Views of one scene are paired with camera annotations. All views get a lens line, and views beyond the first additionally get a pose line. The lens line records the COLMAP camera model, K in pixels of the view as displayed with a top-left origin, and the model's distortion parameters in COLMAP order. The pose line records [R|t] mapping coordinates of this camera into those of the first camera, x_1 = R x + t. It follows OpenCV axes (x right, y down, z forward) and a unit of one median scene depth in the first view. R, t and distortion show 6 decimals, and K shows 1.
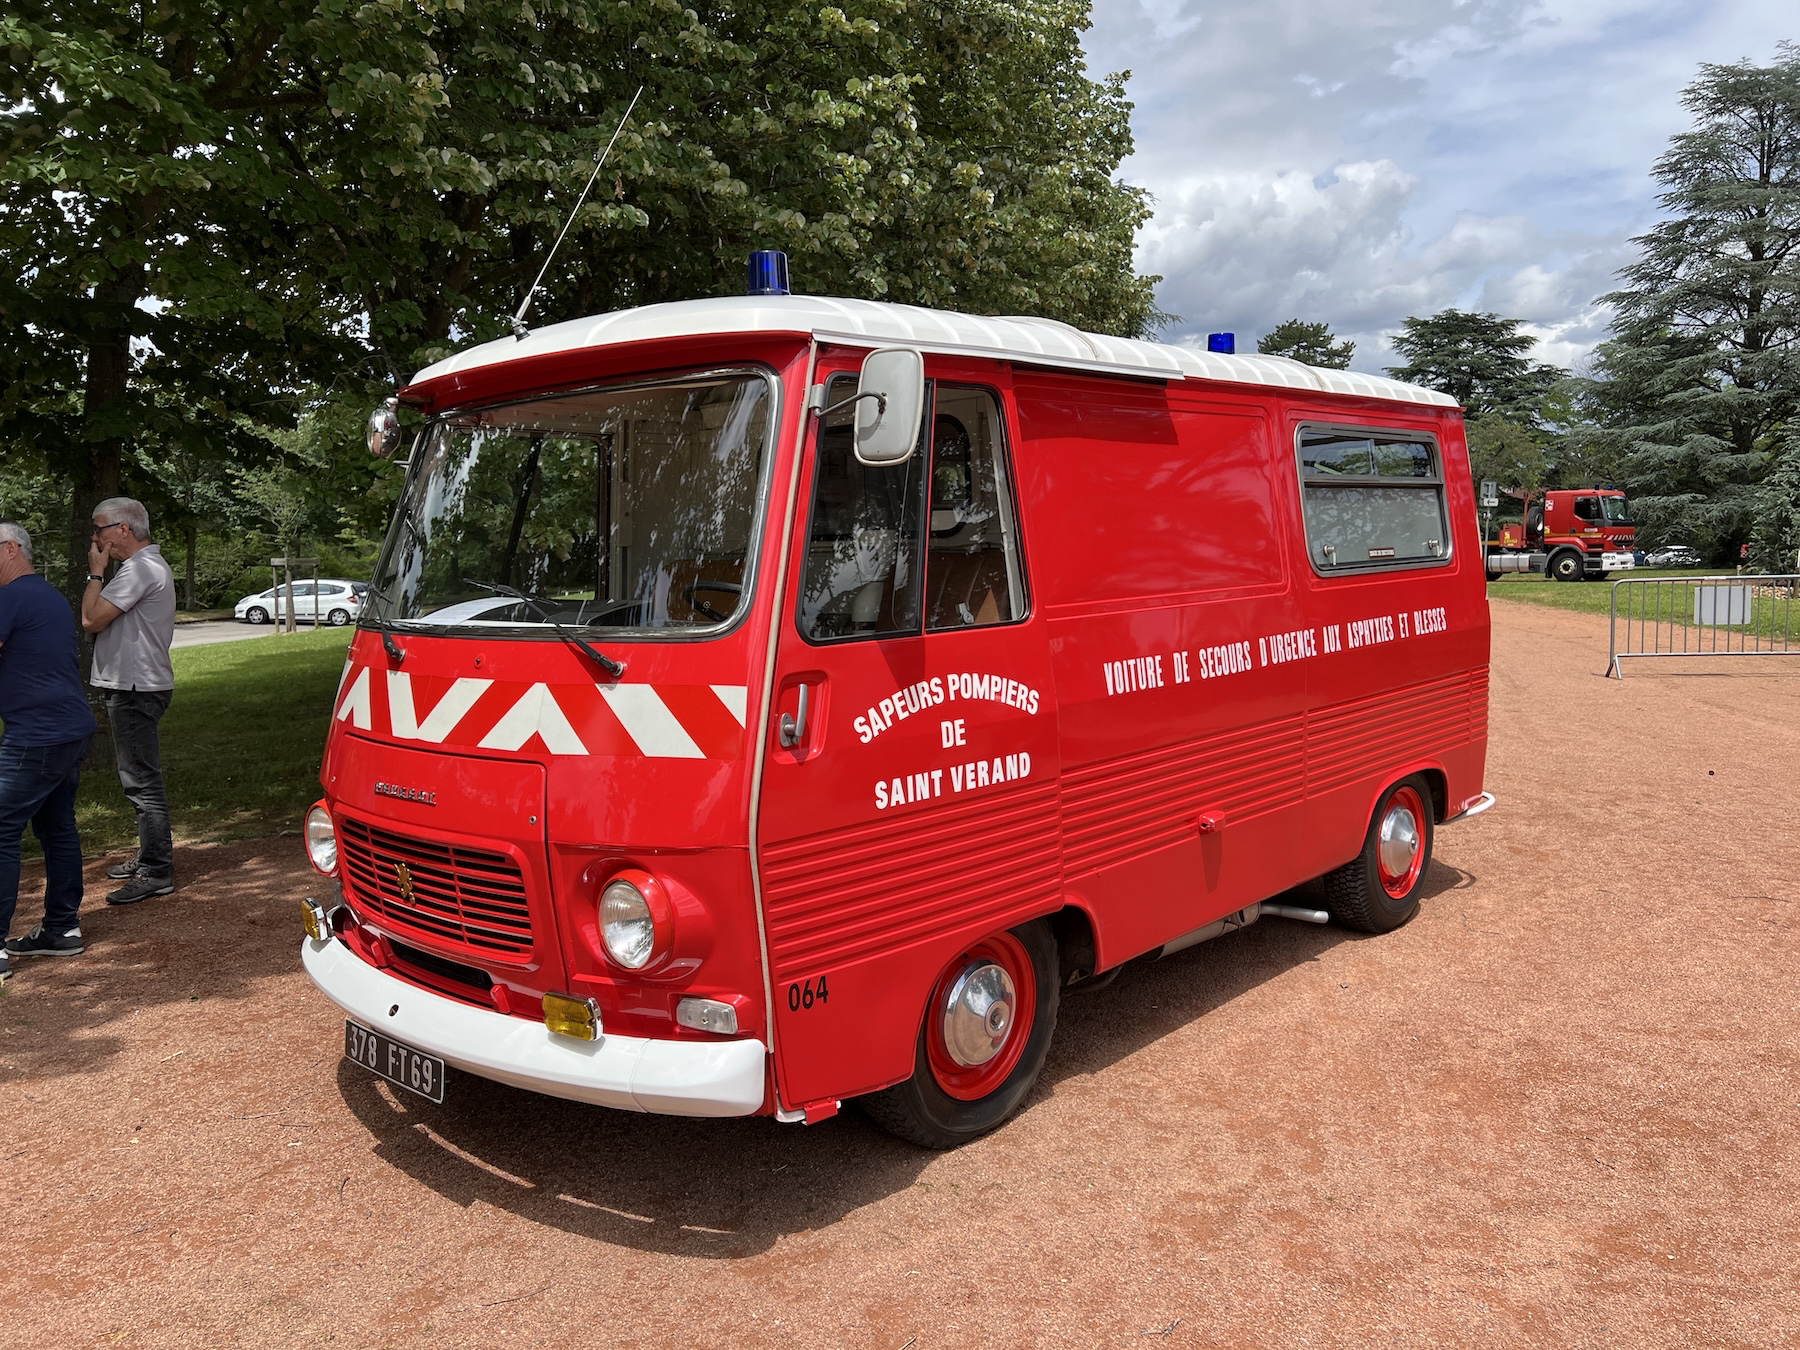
lens RADIAL K [[1357.6, 0, 889.7], [0, 1357.6, 675.0], [0, 0, 1]] dist [0.071486, -0.086856]
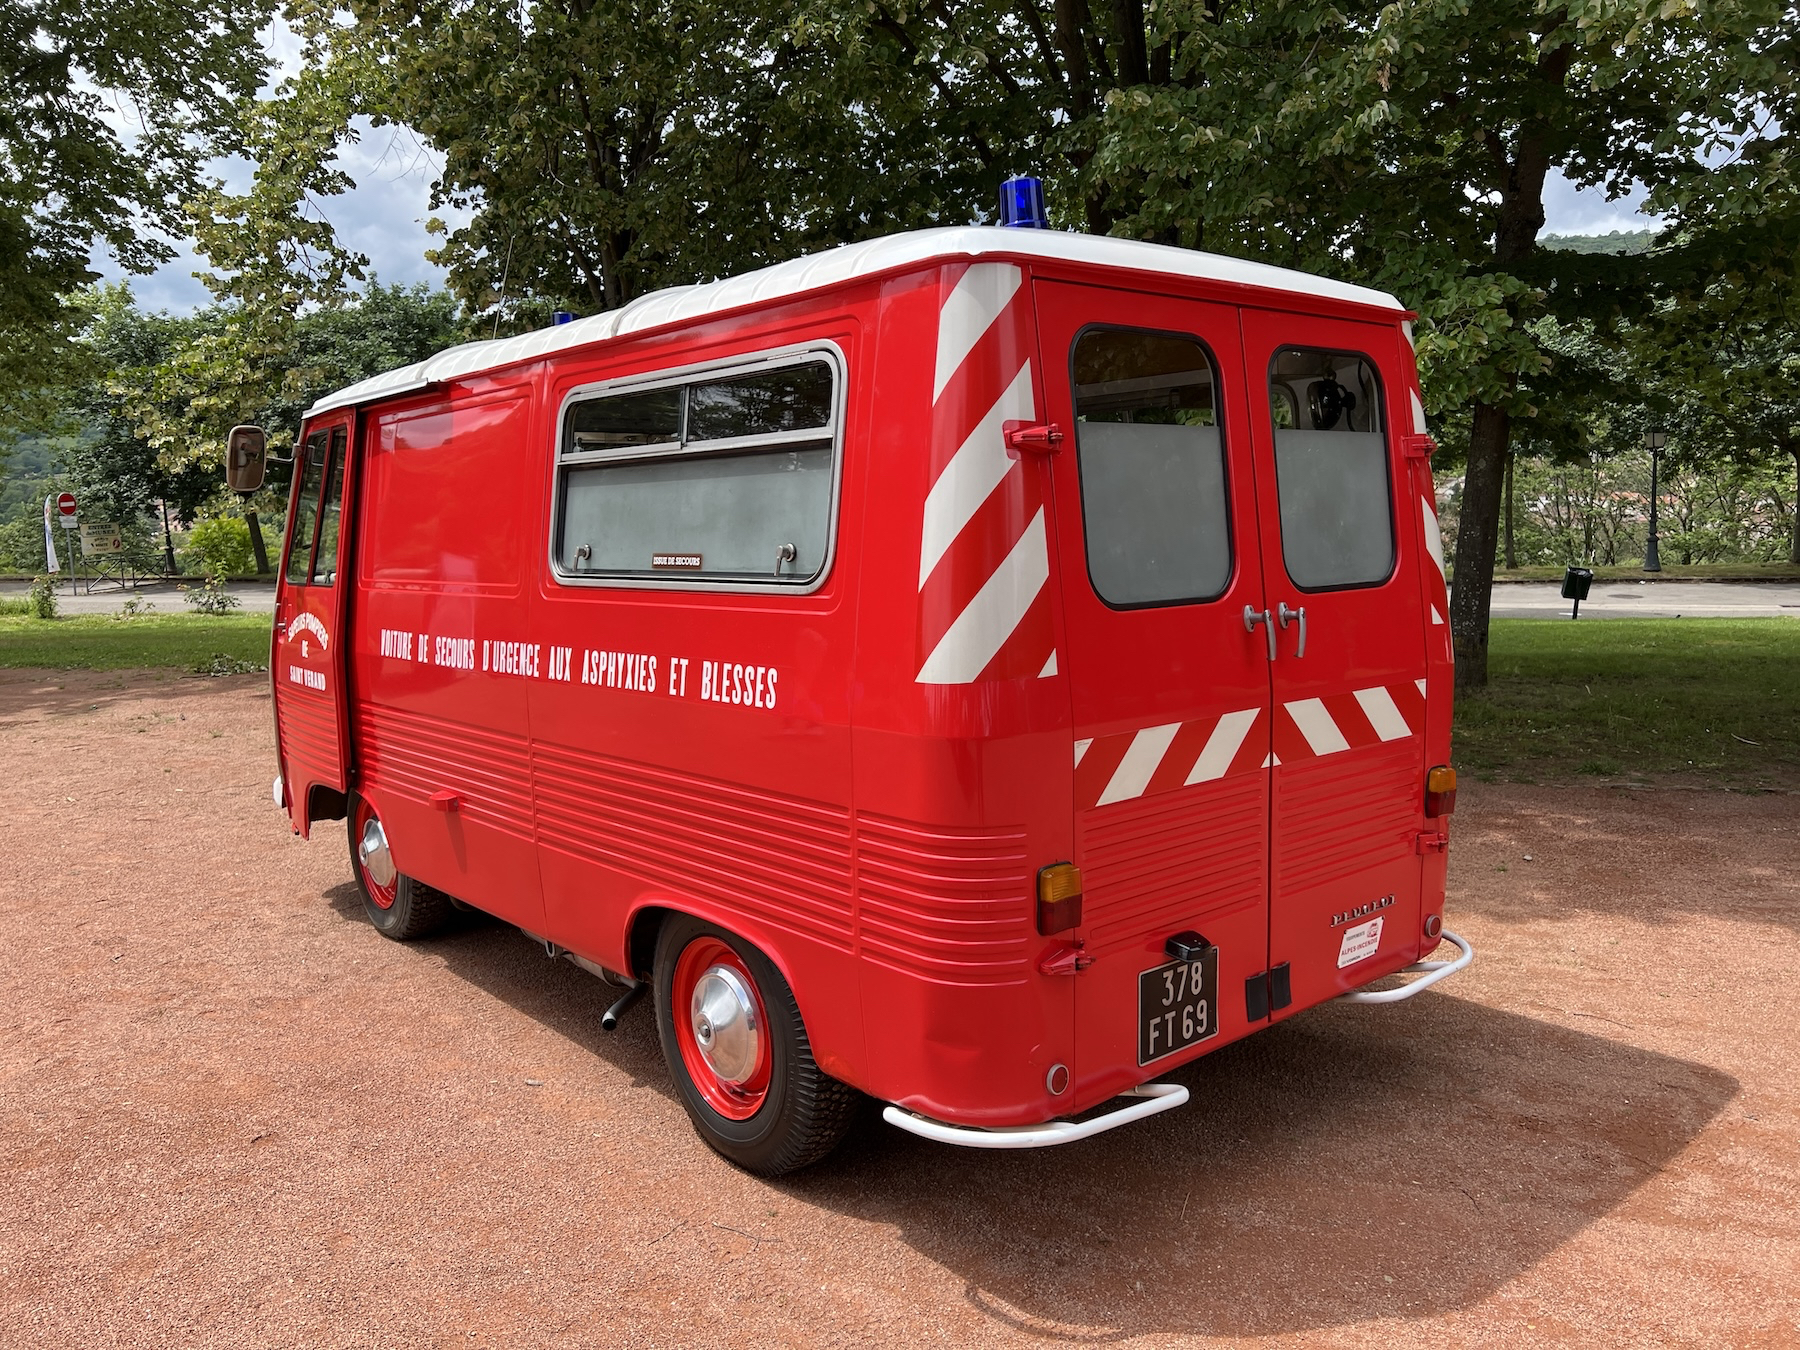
lens RADIAL K [[1357.6, 0, 889.7], [0, 1357.6, 675.0], [0, 0, 1]] dist [0.071486, -0.086856]
pose [[-0.123383, 0.152667, -0.980546, 0.432876], [-0.056158, 0.985438, 0.160495, -0.063114], [0.990769, 0.074868, -0.113012, 0.520198]]
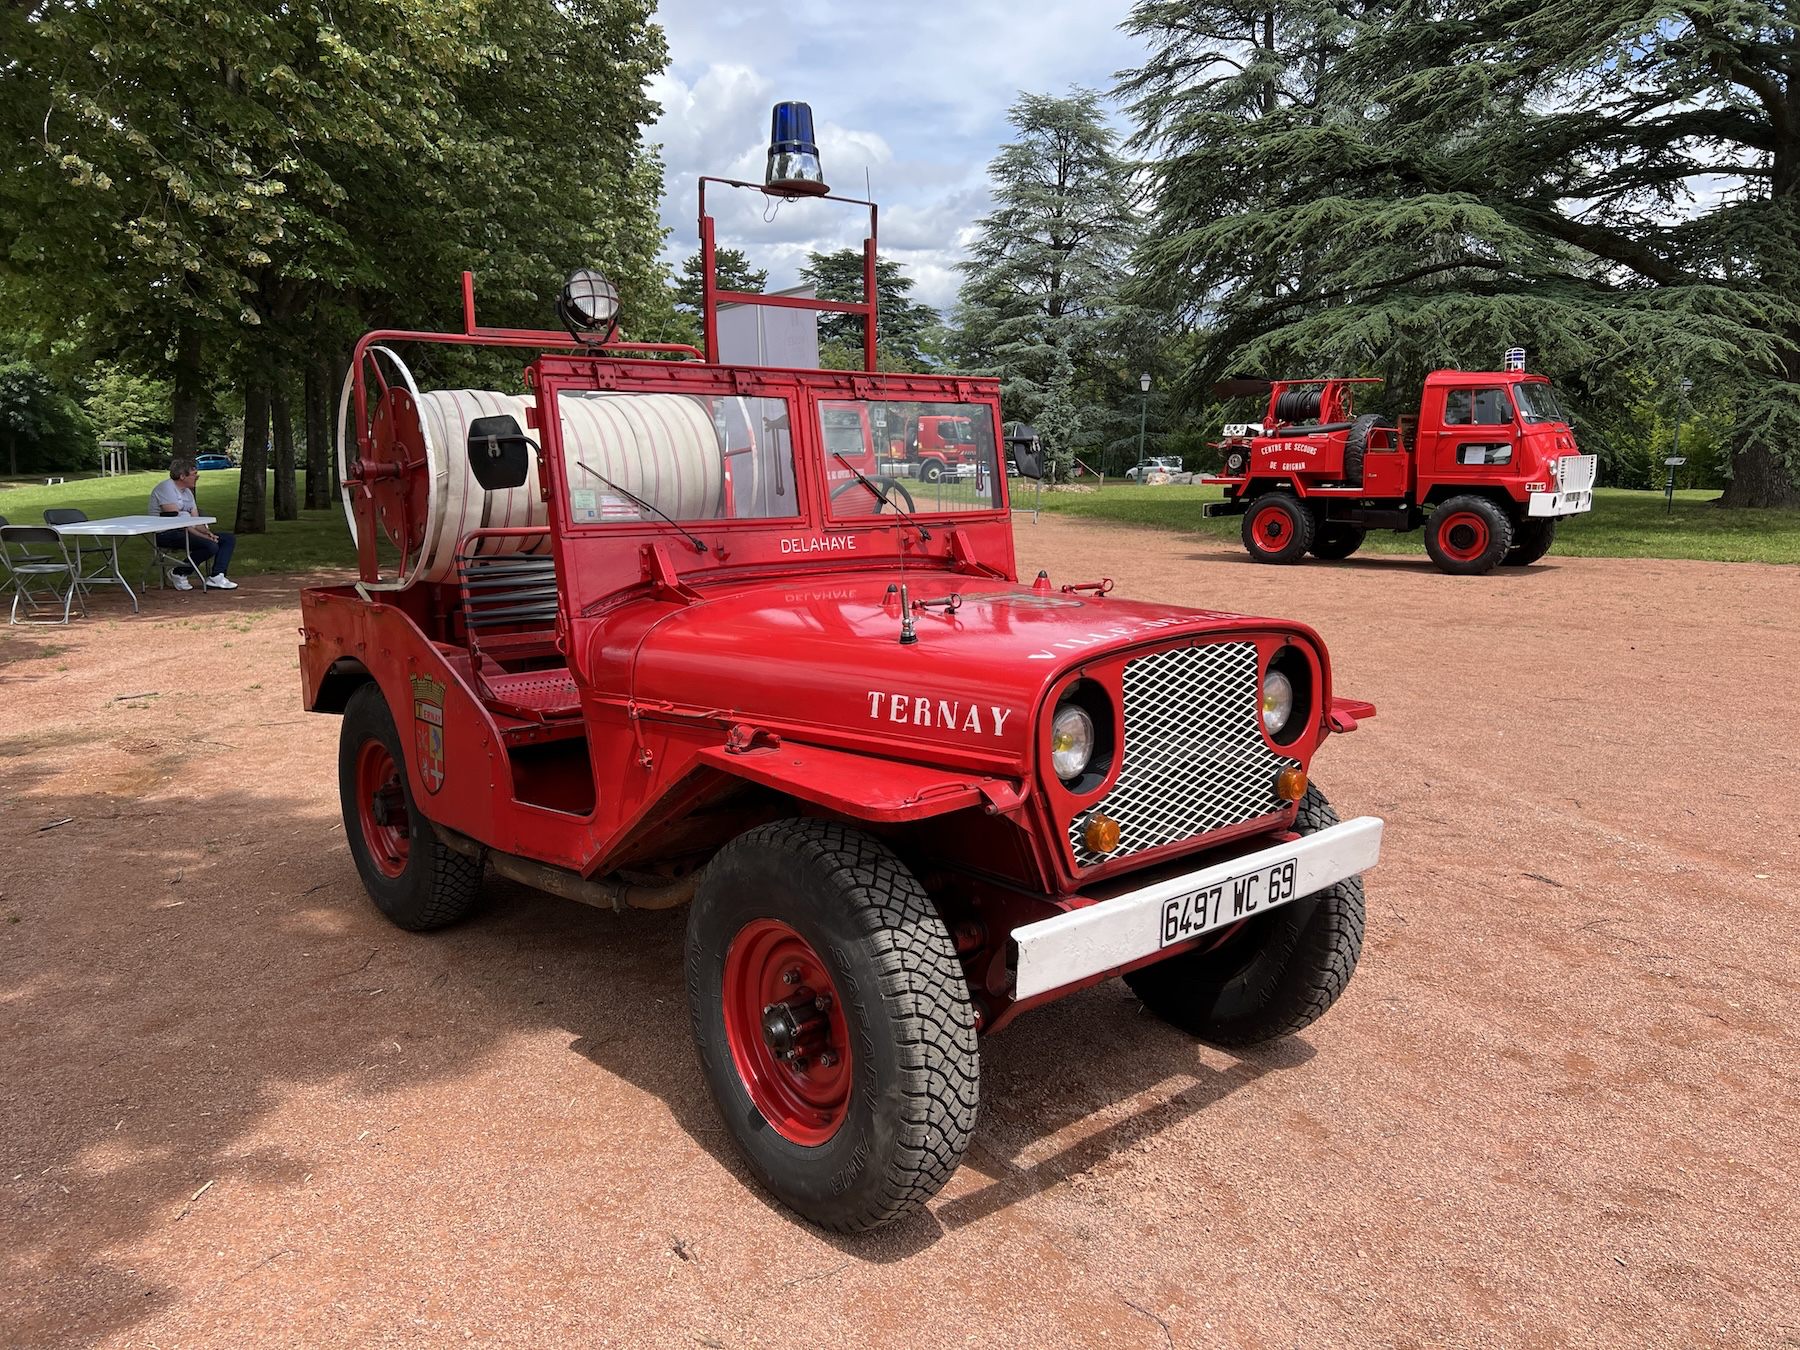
lens RADIAL K [[1357.6, 0, 889.7], [0, 1357.6, 675.0], [0, 0, 1]] dist [0.071486, -0.086856]
pose [[0.914940, -0.046496, 0.400903, -0.082837], [0.019686, 0.997301, 0.070738, 0.021022], [-0.403109, -0.056829, 0.913386, -0.194074]]
